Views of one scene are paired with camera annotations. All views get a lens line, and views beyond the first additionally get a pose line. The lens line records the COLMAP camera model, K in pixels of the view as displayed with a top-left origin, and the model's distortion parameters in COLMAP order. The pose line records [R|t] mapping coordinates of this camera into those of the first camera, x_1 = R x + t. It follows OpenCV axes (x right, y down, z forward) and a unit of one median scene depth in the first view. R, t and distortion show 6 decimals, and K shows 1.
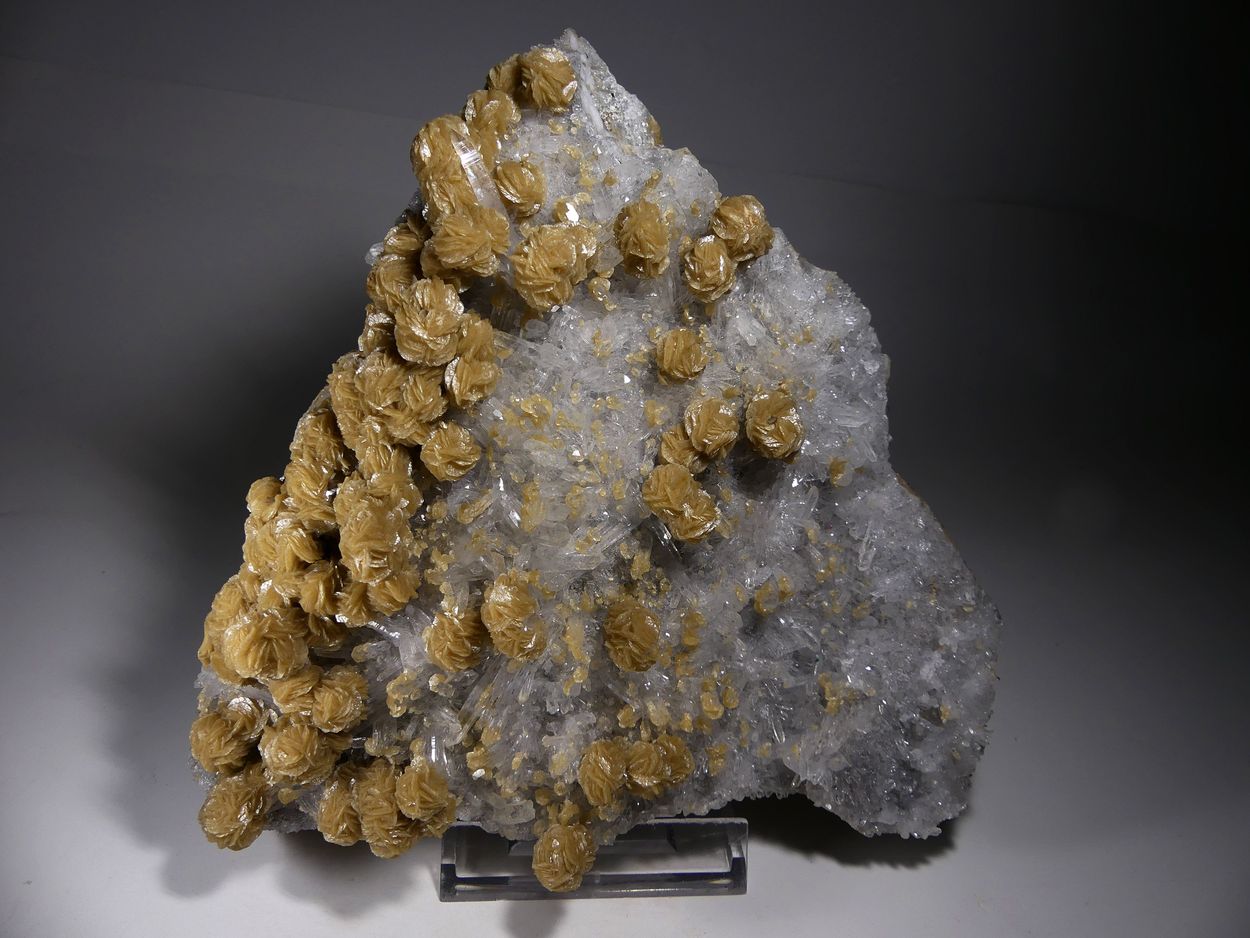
lens RADIAL K [[923.4, 0, 624.8], [0, 923.4, 469.0], [0, 0, 1]] dist [-0.024325, -0.001551]
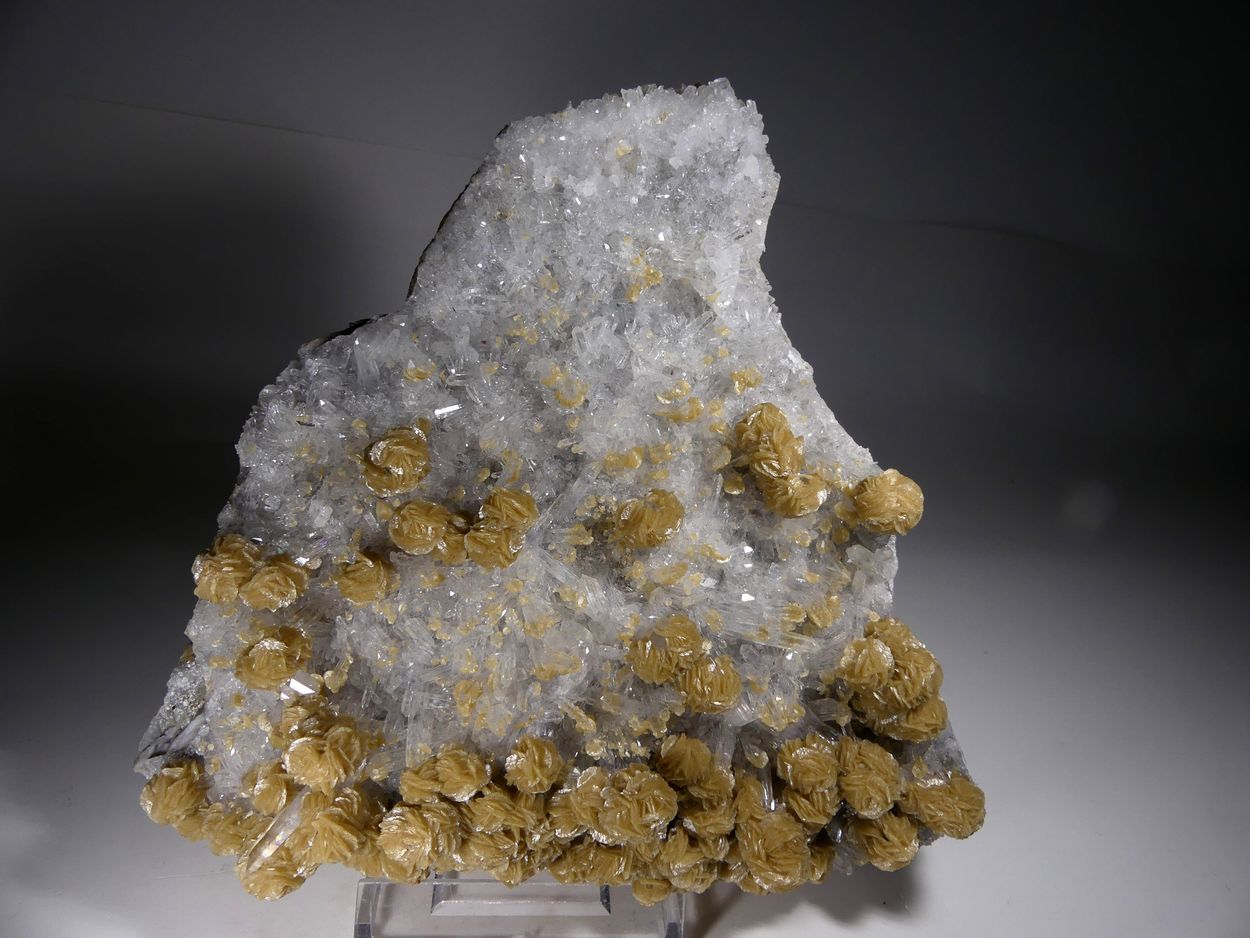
lens RADIAL K [[923.4, 0, 630.4], [0, 923.4, 472.7], [0, 0, 1]] dist [-0.024325, -0.001551]
pose [[-0.361529, -0.919856, -0.152191, 0.201093], [0.932114, -0.352830, -0.081695, 0.248929], [0.021450, -0.171395, 0.984969, 0.041661]]
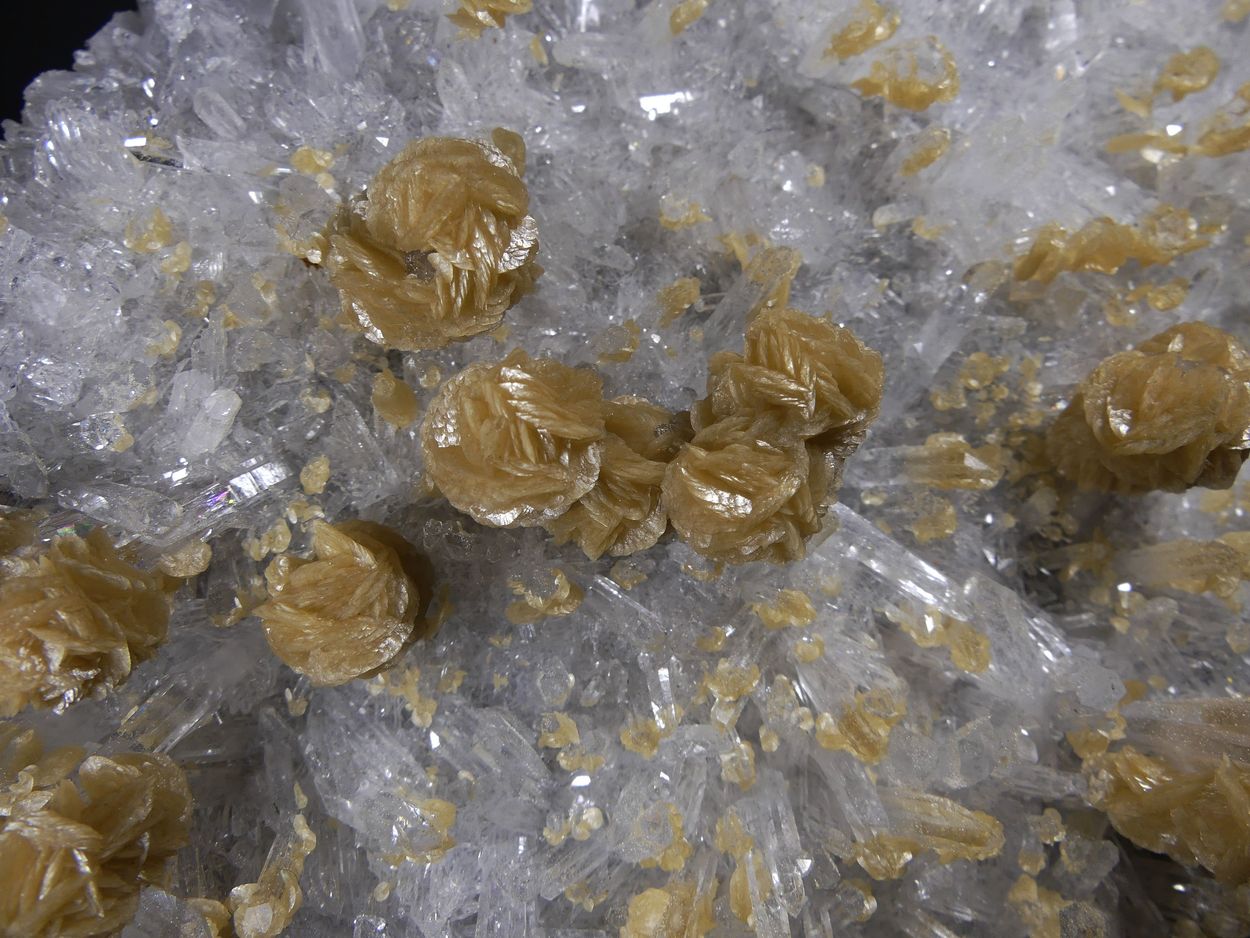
lens RADIAL K [[923.4, 0, 618.0], [0, 923.4, 467.0], [0, 0, 1]] dist [-0.024325, -0.001551]
pose [[-0.359249, -0.907410, -0.218056, 0.134067], [0.931565, -0.362677, -0.025530, -0.005467], [-0.055917, -0.212305, 0.975602, 0.637180]]
